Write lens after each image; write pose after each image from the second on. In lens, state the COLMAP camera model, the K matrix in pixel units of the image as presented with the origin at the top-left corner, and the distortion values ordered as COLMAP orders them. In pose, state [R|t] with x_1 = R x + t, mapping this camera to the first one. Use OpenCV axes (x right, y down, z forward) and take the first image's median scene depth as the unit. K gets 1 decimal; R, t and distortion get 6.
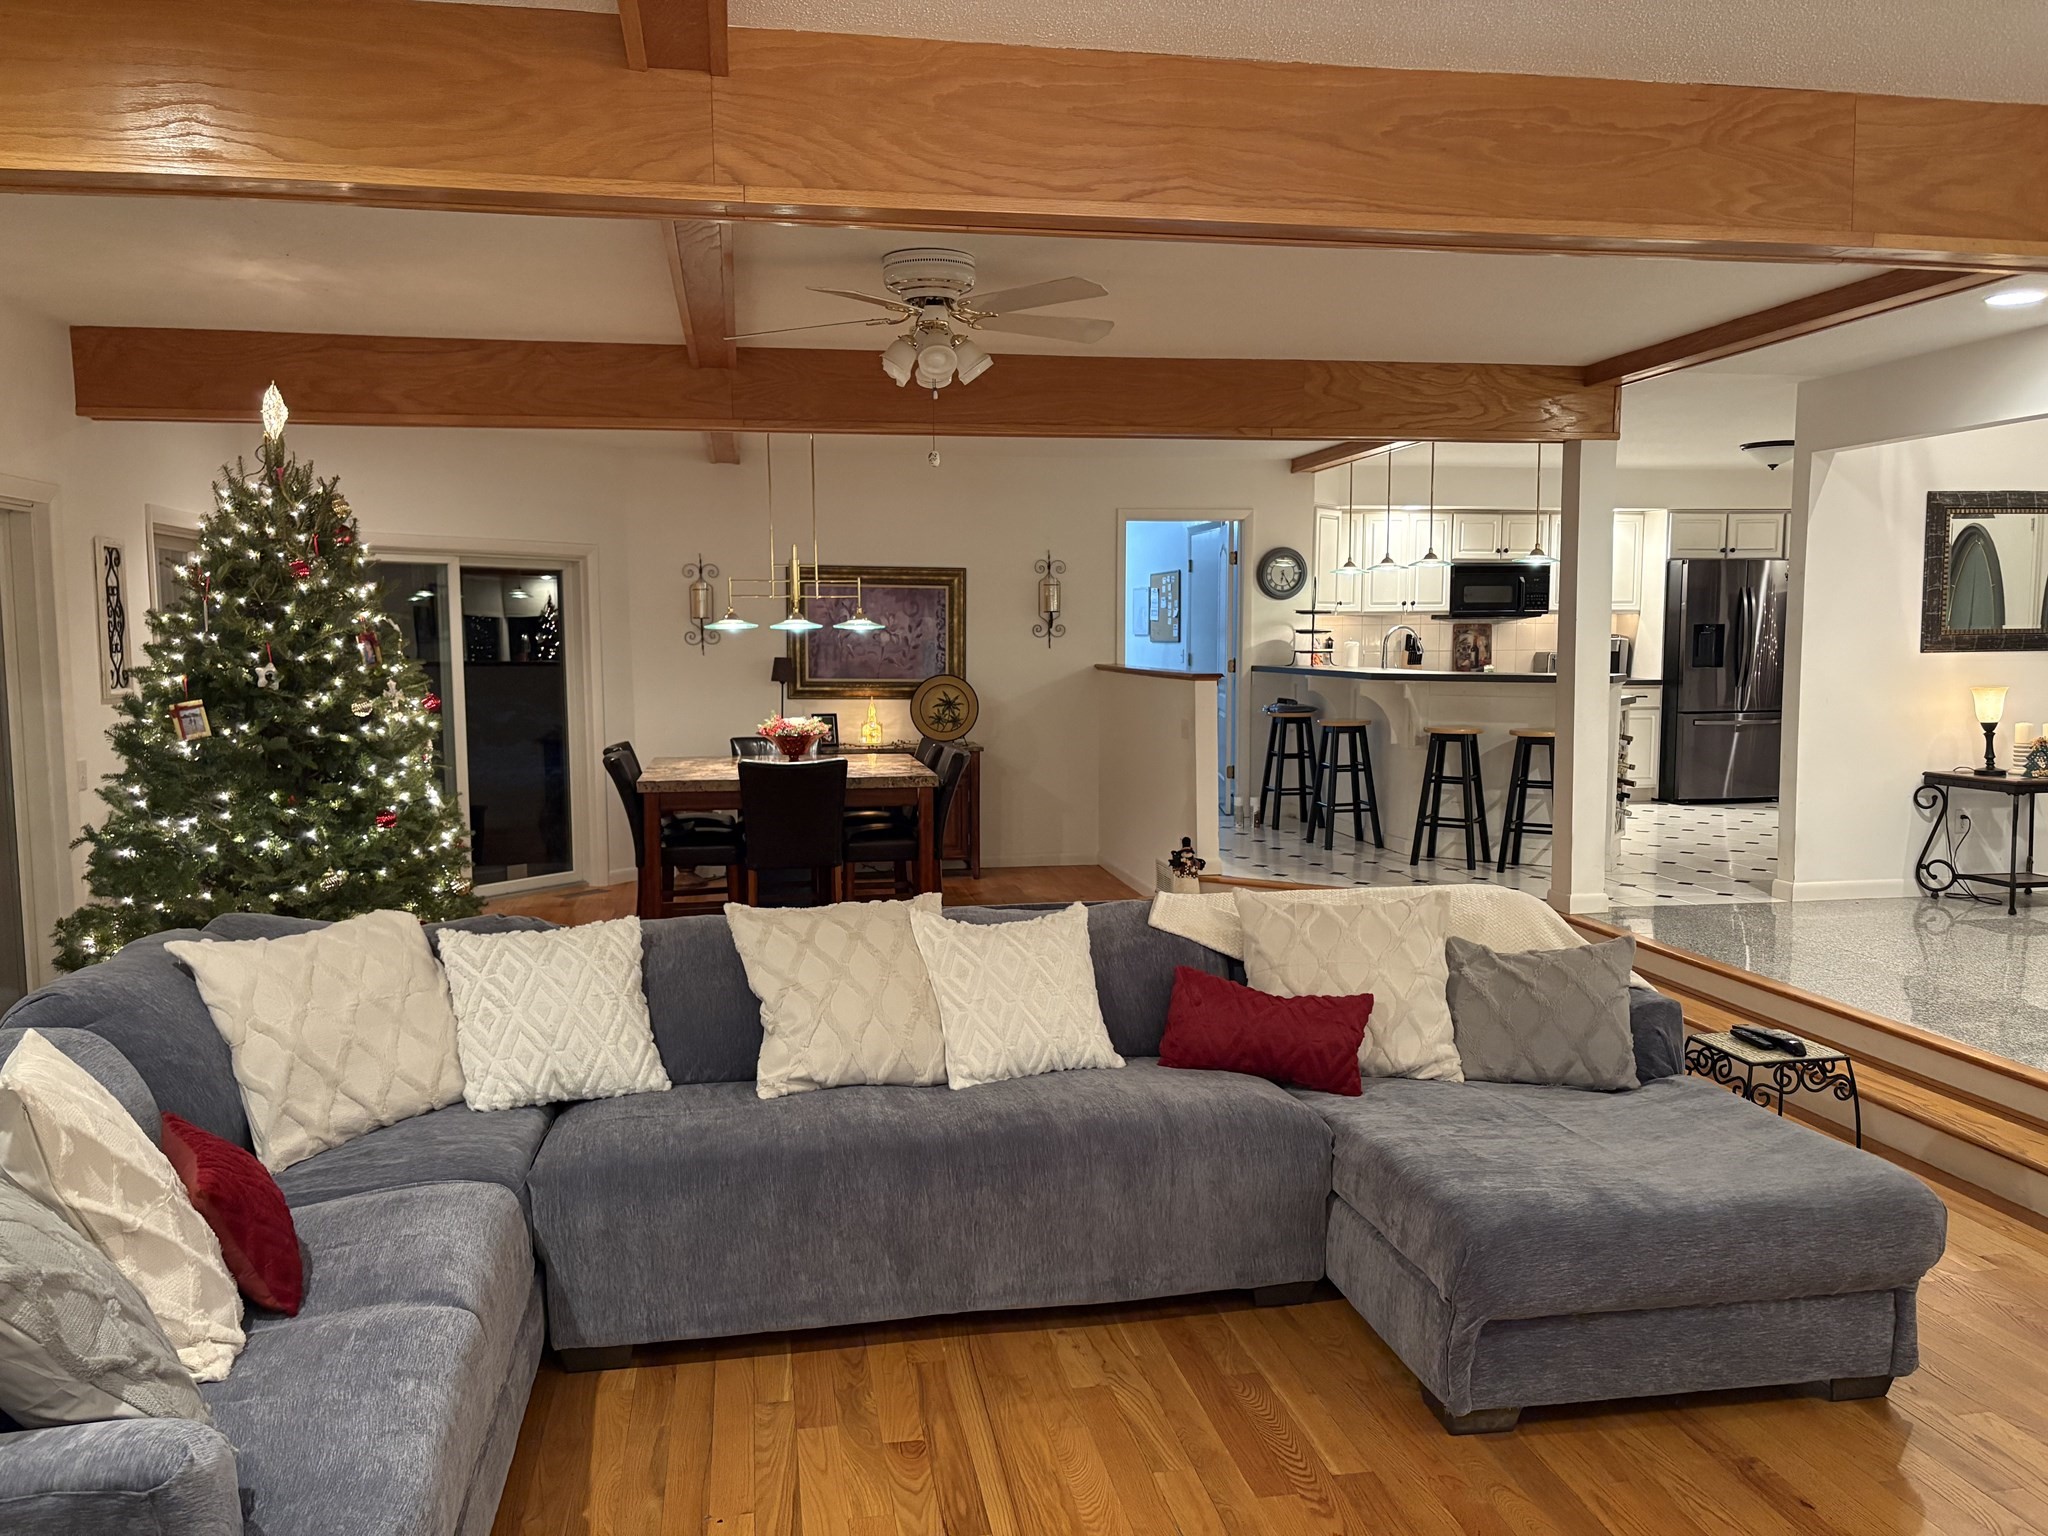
lens RADIAL K [[1546.8, 0, 1029.6], [0, 1546.8, 777.5], [0, 0, 1]] dist [0.066247, -0.066982]
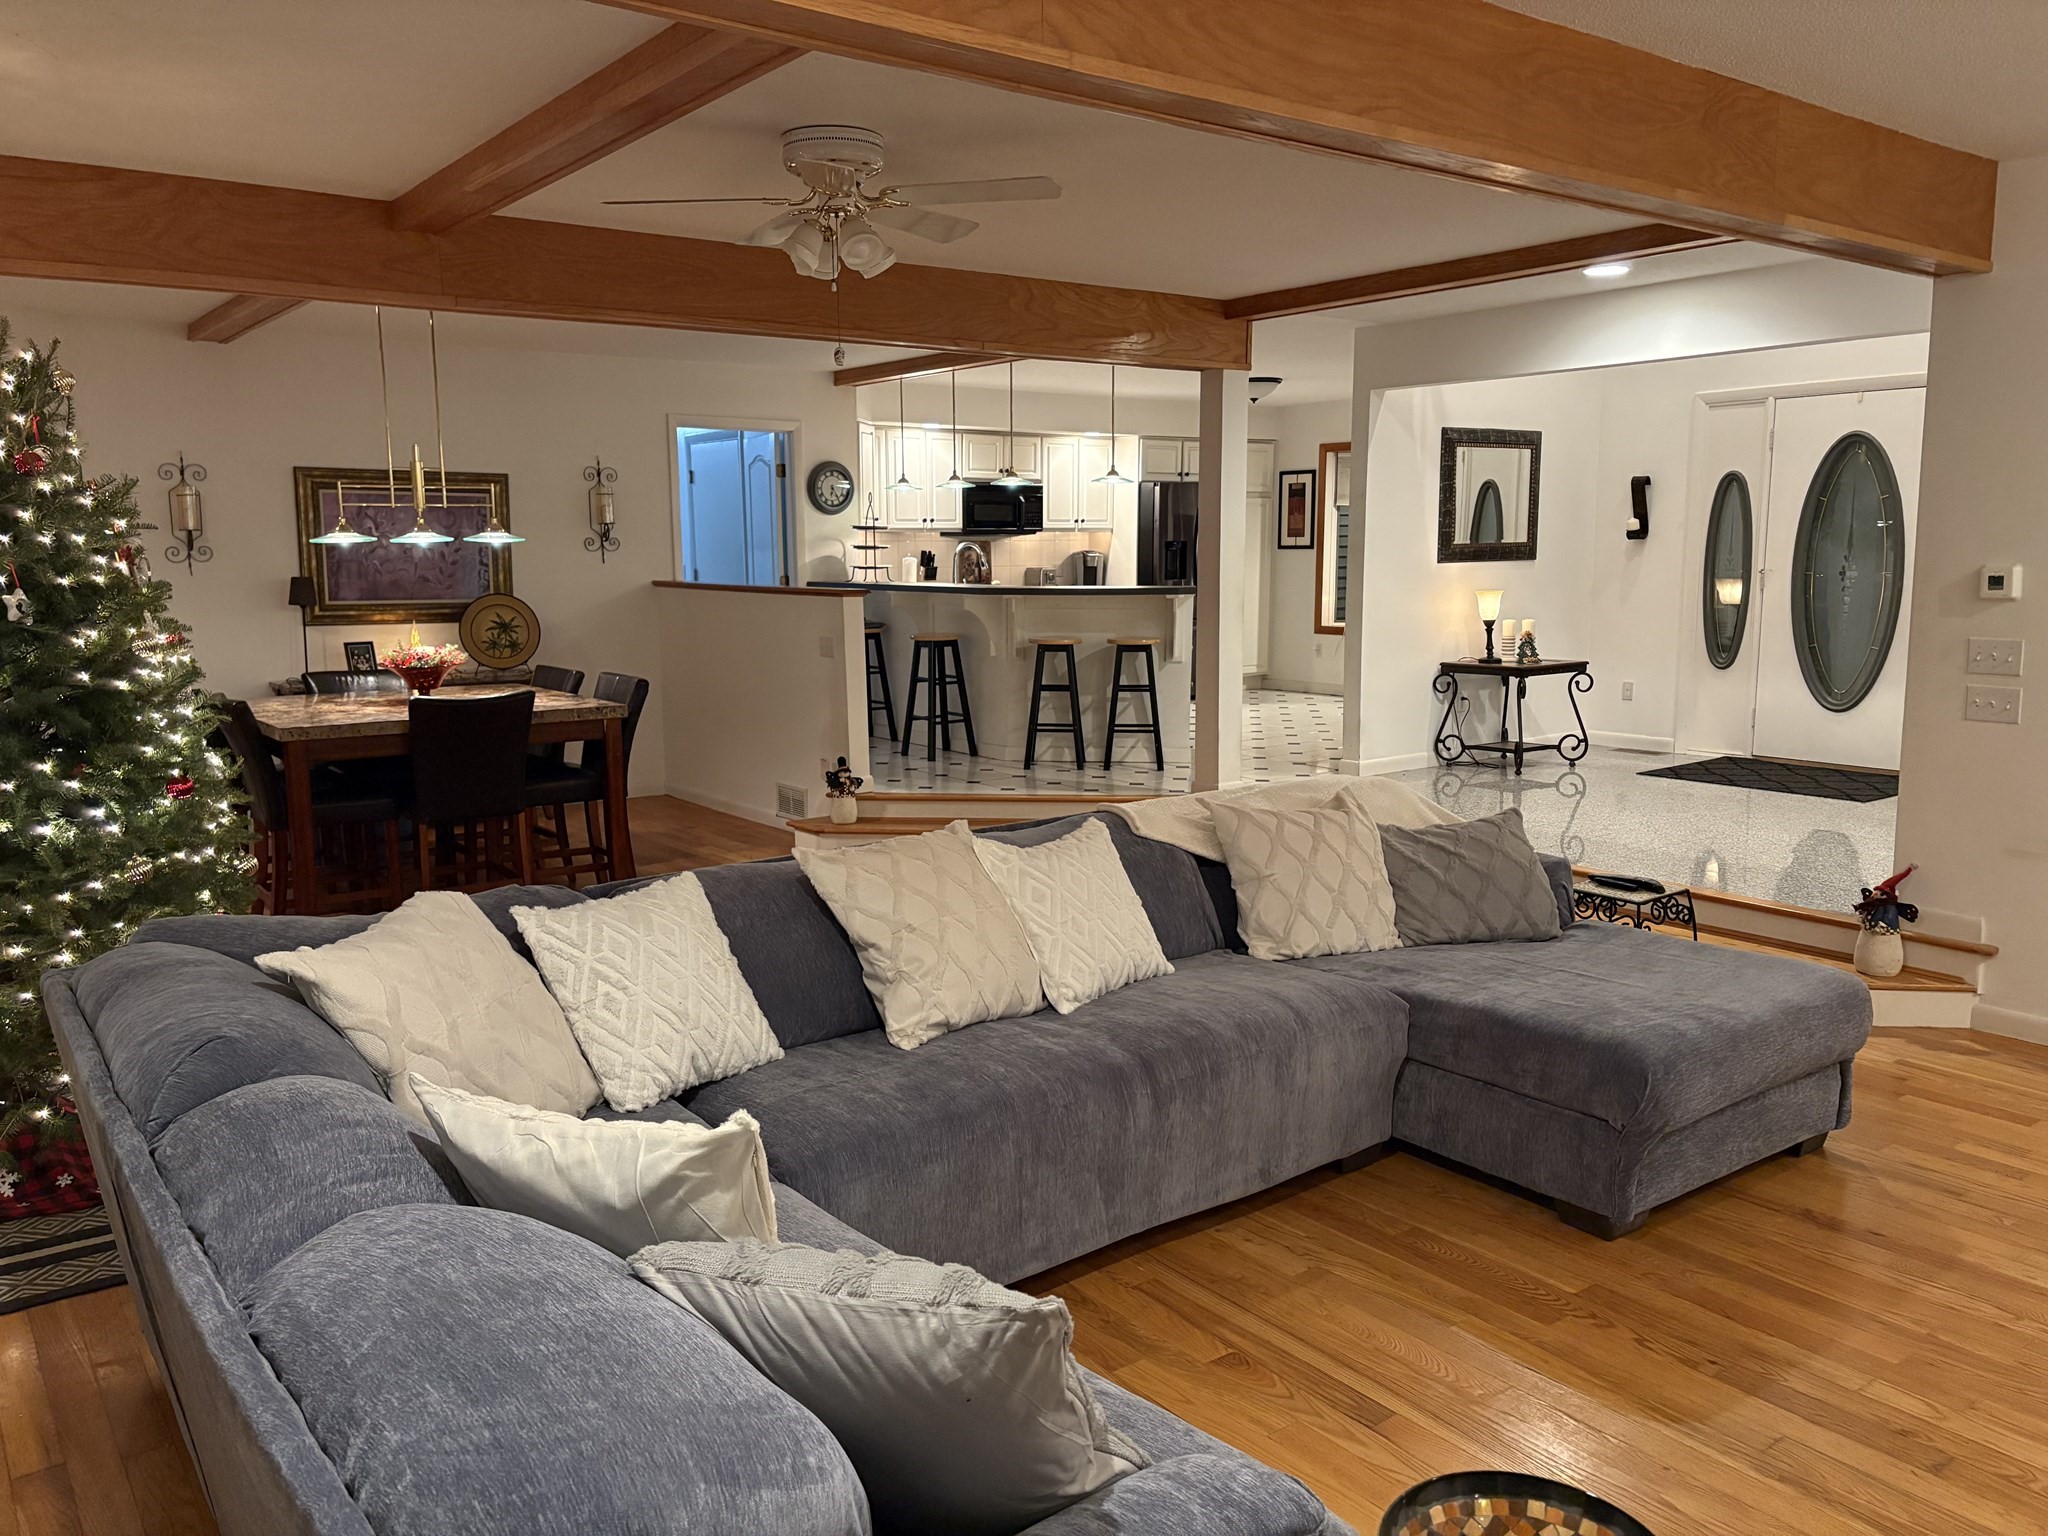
lens RADIAL K [[1546.8, 0, 1022.9], [0, 1546.8, 771.3], [0, 0, 1]] dist [0.066247, -0.066982]
pose [[0.892782, -0.066873, 0.445498, -0.271861], [0.044980, 0.997211, 0.059549, -0.006359], [-0.448238, -0.033126, 0.893300, 0.077642]]
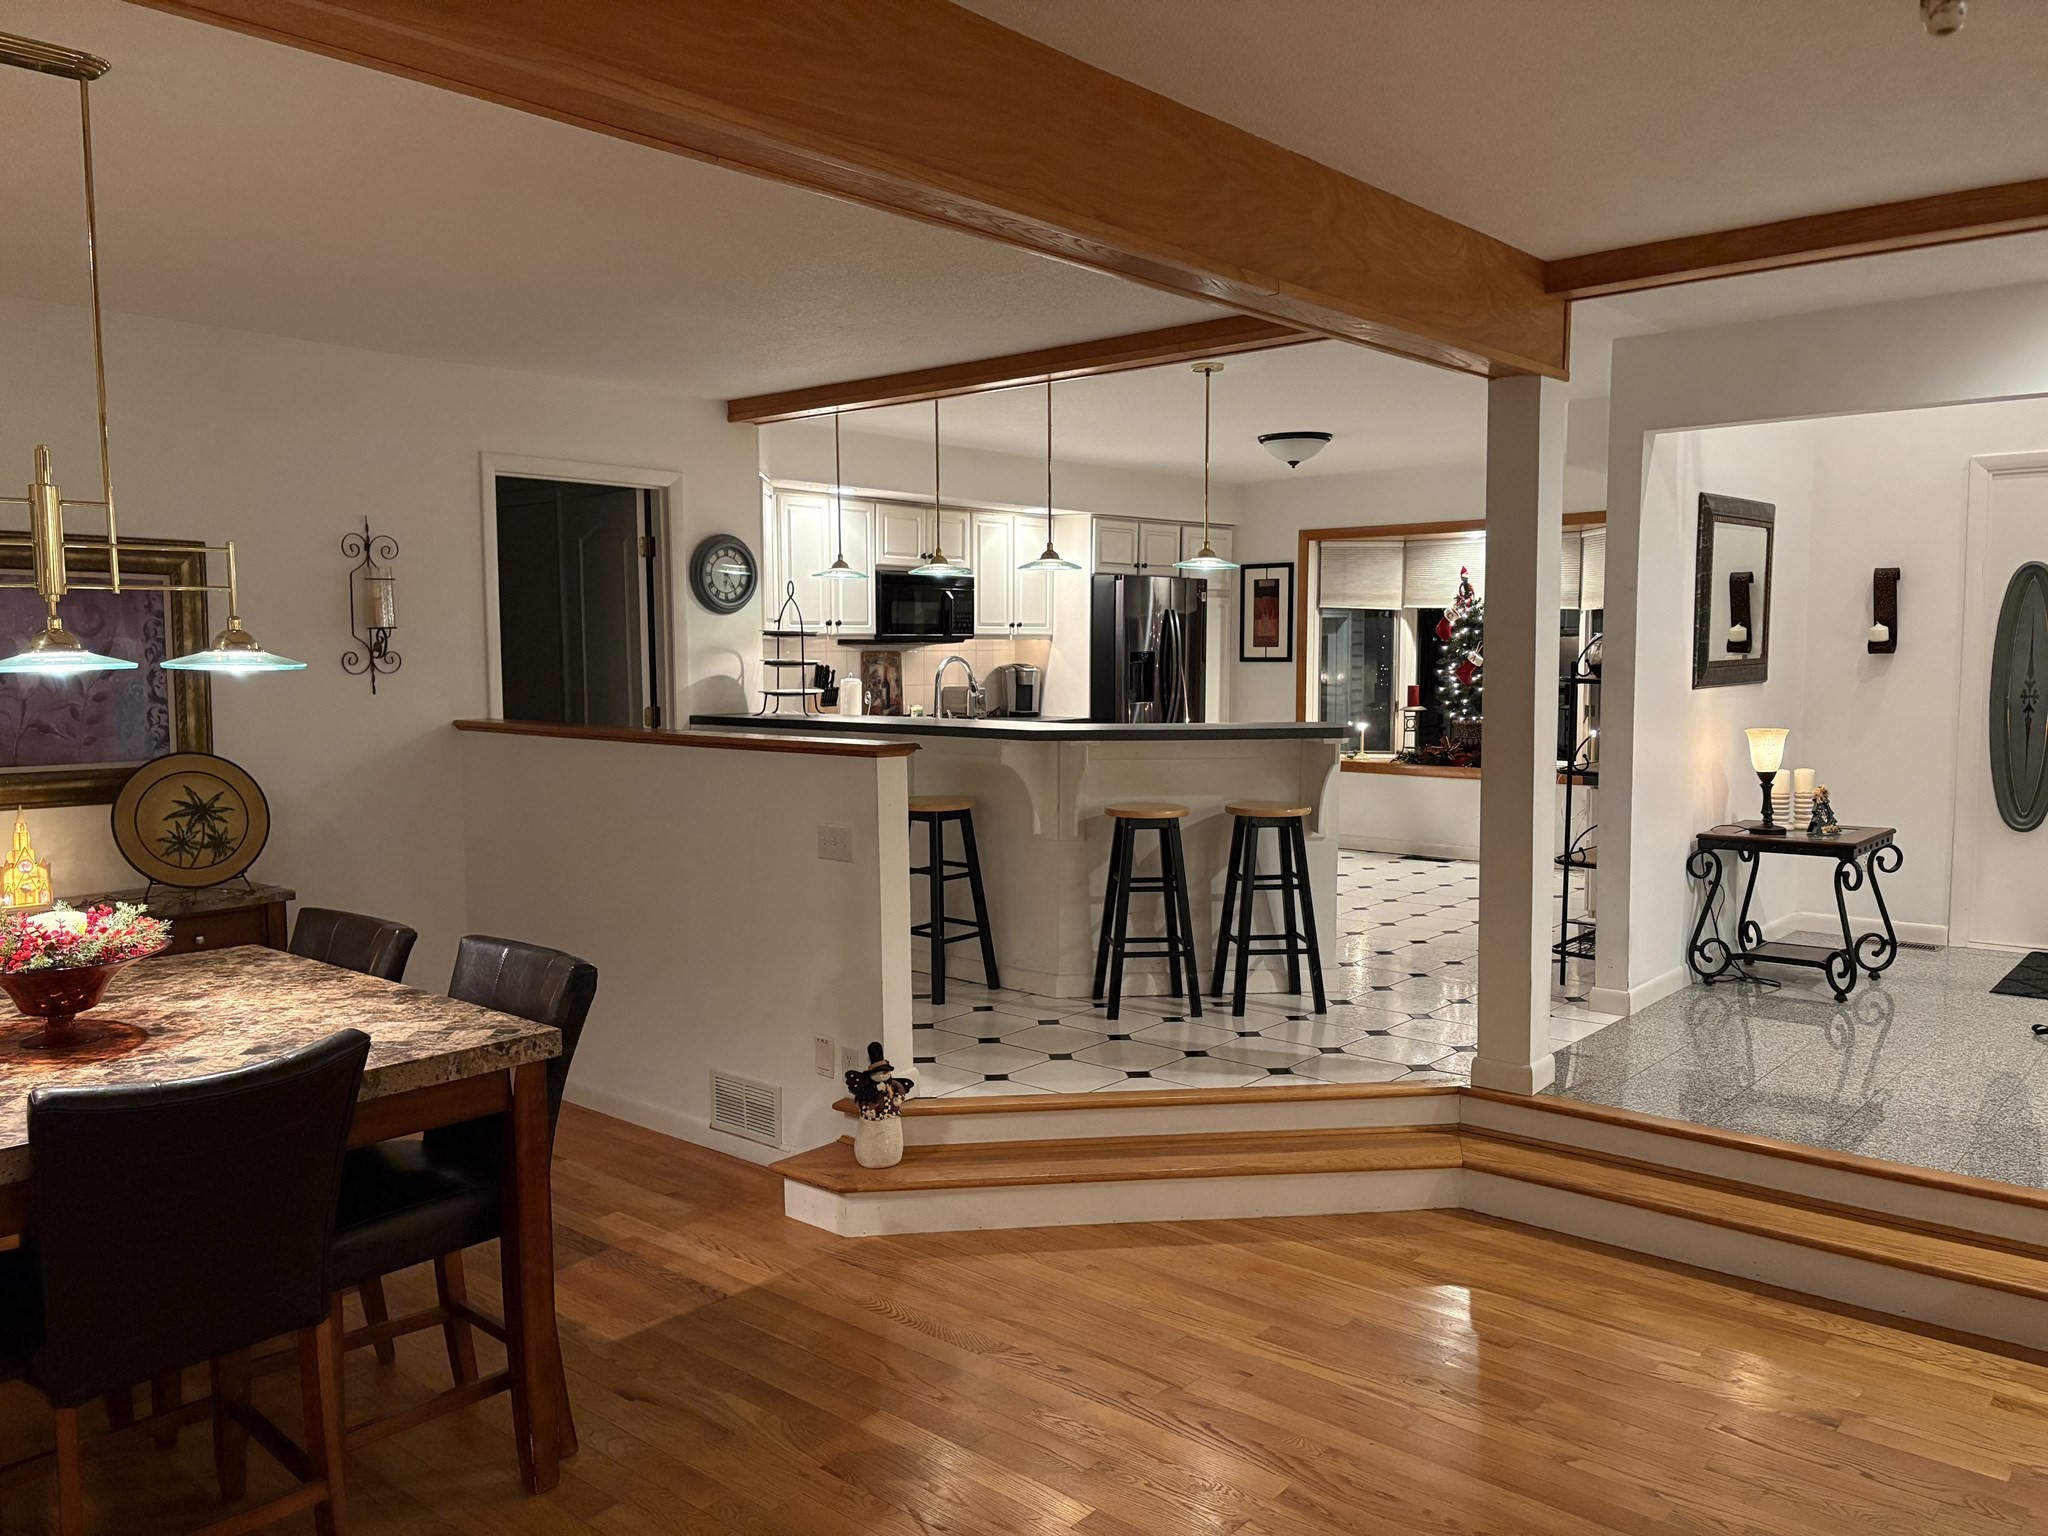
lens RADIAL K [[1546.8, 0, 1022.6], [0, 1546.8, 767.8], [0, 0, 1]] dist [0.066247, -0.066982]
pose [[0.780532, -0.049621, 0.623144, -0.226813], [0.061331, 0.998114, 0.002659, -0.065897], [-0.622100, 0.036142, 0.782103, 0.615753]]
